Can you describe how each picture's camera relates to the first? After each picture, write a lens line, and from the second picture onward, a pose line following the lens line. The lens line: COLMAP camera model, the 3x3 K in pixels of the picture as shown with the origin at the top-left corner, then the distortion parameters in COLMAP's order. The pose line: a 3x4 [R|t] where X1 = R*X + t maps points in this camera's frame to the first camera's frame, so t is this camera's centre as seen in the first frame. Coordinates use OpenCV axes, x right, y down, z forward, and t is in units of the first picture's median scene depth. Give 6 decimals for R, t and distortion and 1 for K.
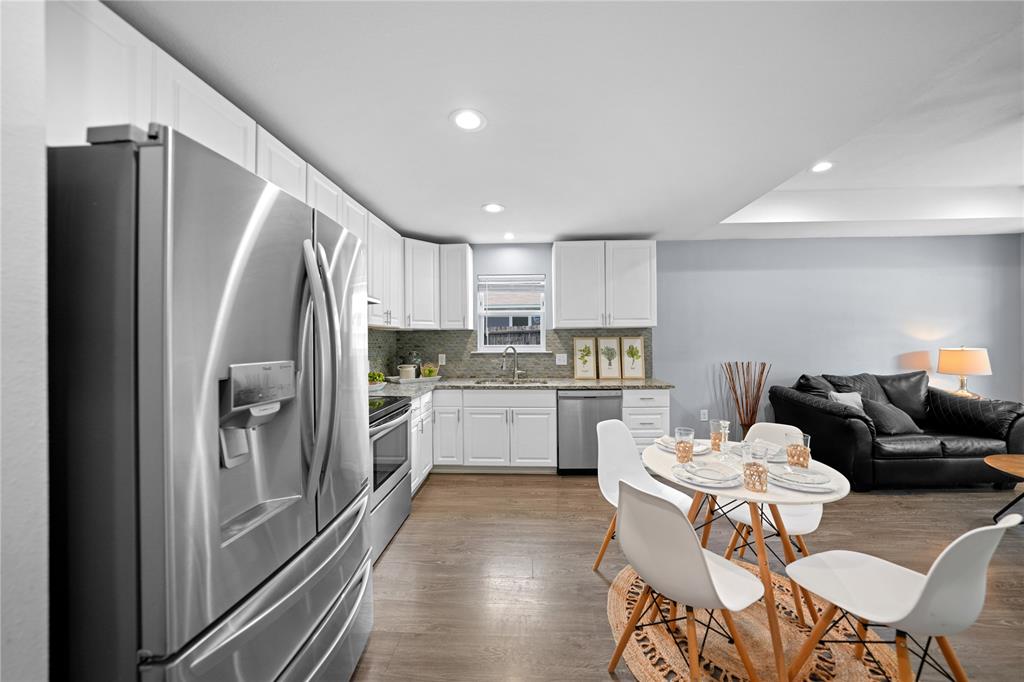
lens RADIAL K [[356.6, 0, 515.1], [0, 356.6, 335.5], [0, 0, 1]] dist [-0.002238, -0.000003]
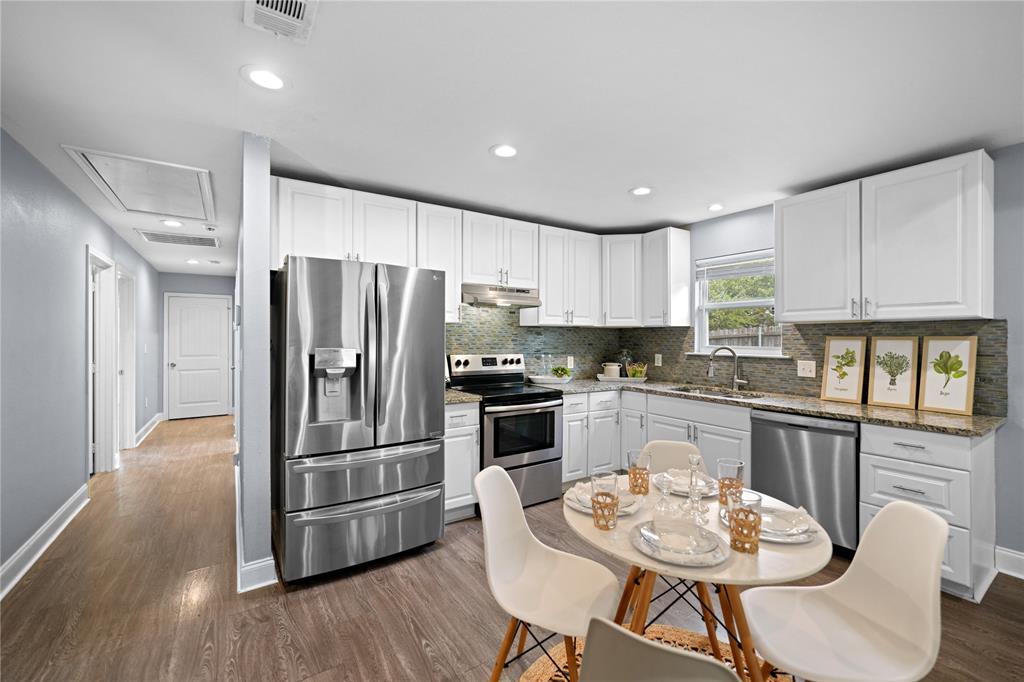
lens RADIAL K [[429.3, 0, 519.9], [0, 429.3, 336.4], [0, 0, 1]] dist [0.003364, 0.000011]
pose [[0.600738, 0.006963, -0.799416, 0.462479], [0.002224, 0.999944, 0.010381, -0.004120], [0.799443, -0.008014, 0.600689, 0.081173]]
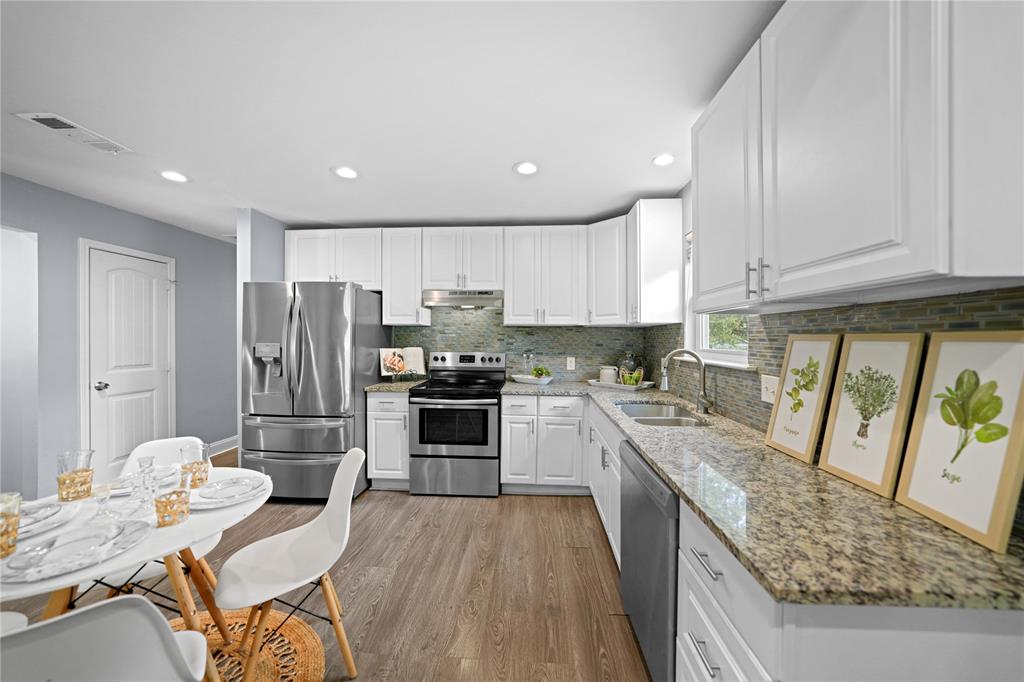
lens RADIAL K [[356.6, 0, 518.4], [0, 356.6, 340.5], [0, 0, 1]] dist [-0.002238, -0.000003]
pose [[0.002642, 0.013917, -0.999900, 0.538780], [0.004174, 0.999894, 0.013928, 0.005149], [0.999988, -0.004210, 0.002584, 0.729865]]
